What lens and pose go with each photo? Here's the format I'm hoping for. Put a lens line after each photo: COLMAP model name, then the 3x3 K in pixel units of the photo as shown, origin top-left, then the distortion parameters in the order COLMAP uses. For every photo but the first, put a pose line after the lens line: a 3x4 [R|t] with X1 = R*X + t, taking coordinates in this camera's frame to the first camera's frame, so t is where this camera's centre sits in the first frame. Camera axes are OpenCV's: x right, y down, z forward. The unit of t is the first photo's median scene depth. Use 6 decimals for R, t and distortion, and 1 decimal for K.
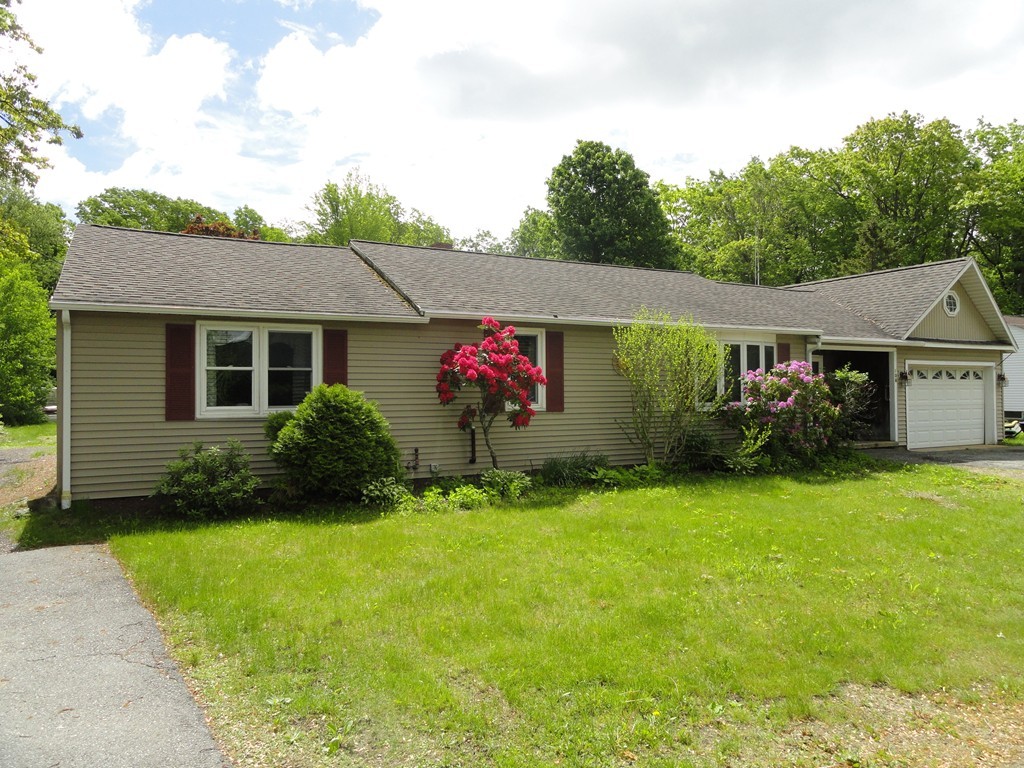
lens RADIAL K [[714.7, 0, 512.0], [0, 714.7, 381.4], [0, 0, 1]] dist [-0.005533, 0.004540]
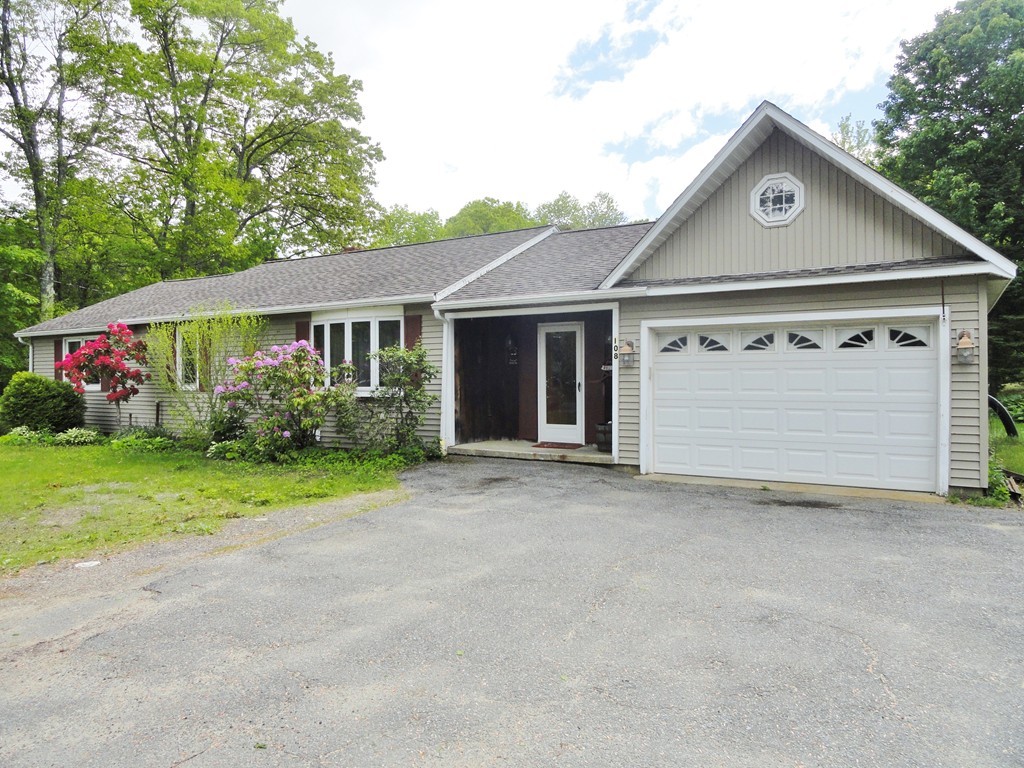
lens RADIAL K [[714.7, 0, 512.0], [0, 714.7, 381.4], [0, 0, 1]] dist [-0.005533, 0.004540]
pose [[0.497326, -0.001616, -0.867562, 1.016569], [0.007094, 0.999972, 0.002204, 0.018309], [0.867535, -0.007250, 0.497323, 0.615788]]
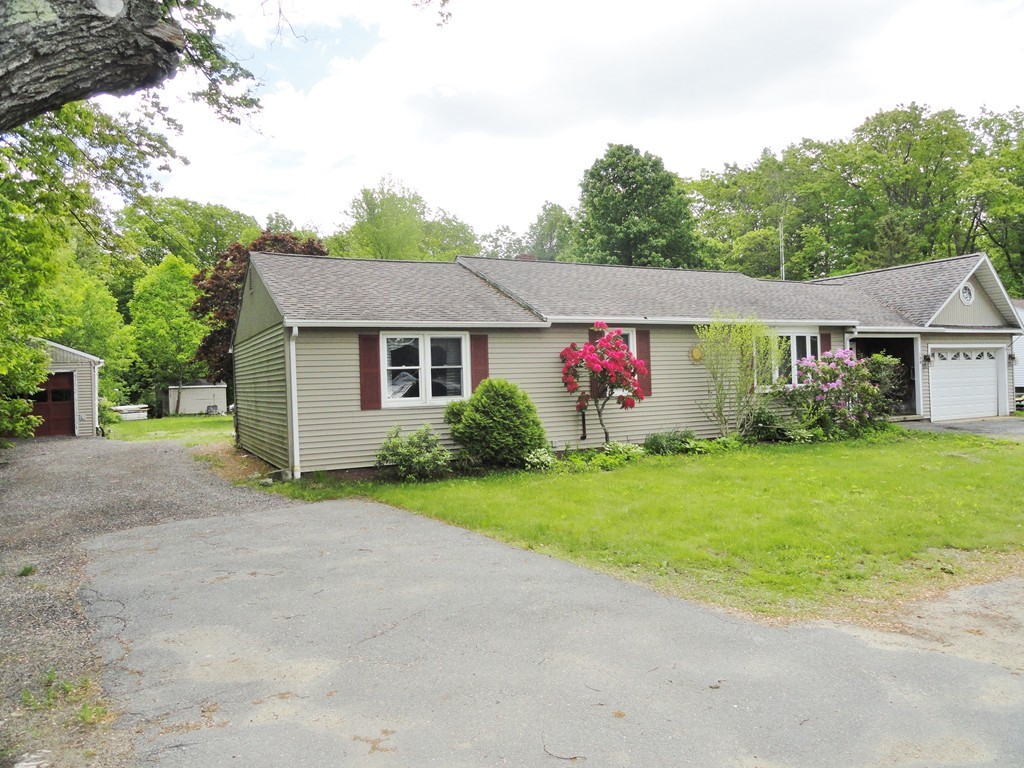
lens RADIAL K [[719.8, 0, 512.9], [0, 719.8, 378.1], [0, 0, 1]] dist [-0.003226, -0.002056]
pose [[0.999638, -0.026579, -0.004059, -0.114207], [0.026614, 0.999606, 0.008898, -0.003524], [0.003820, -0.009003, 0.999952, -0.160525]]
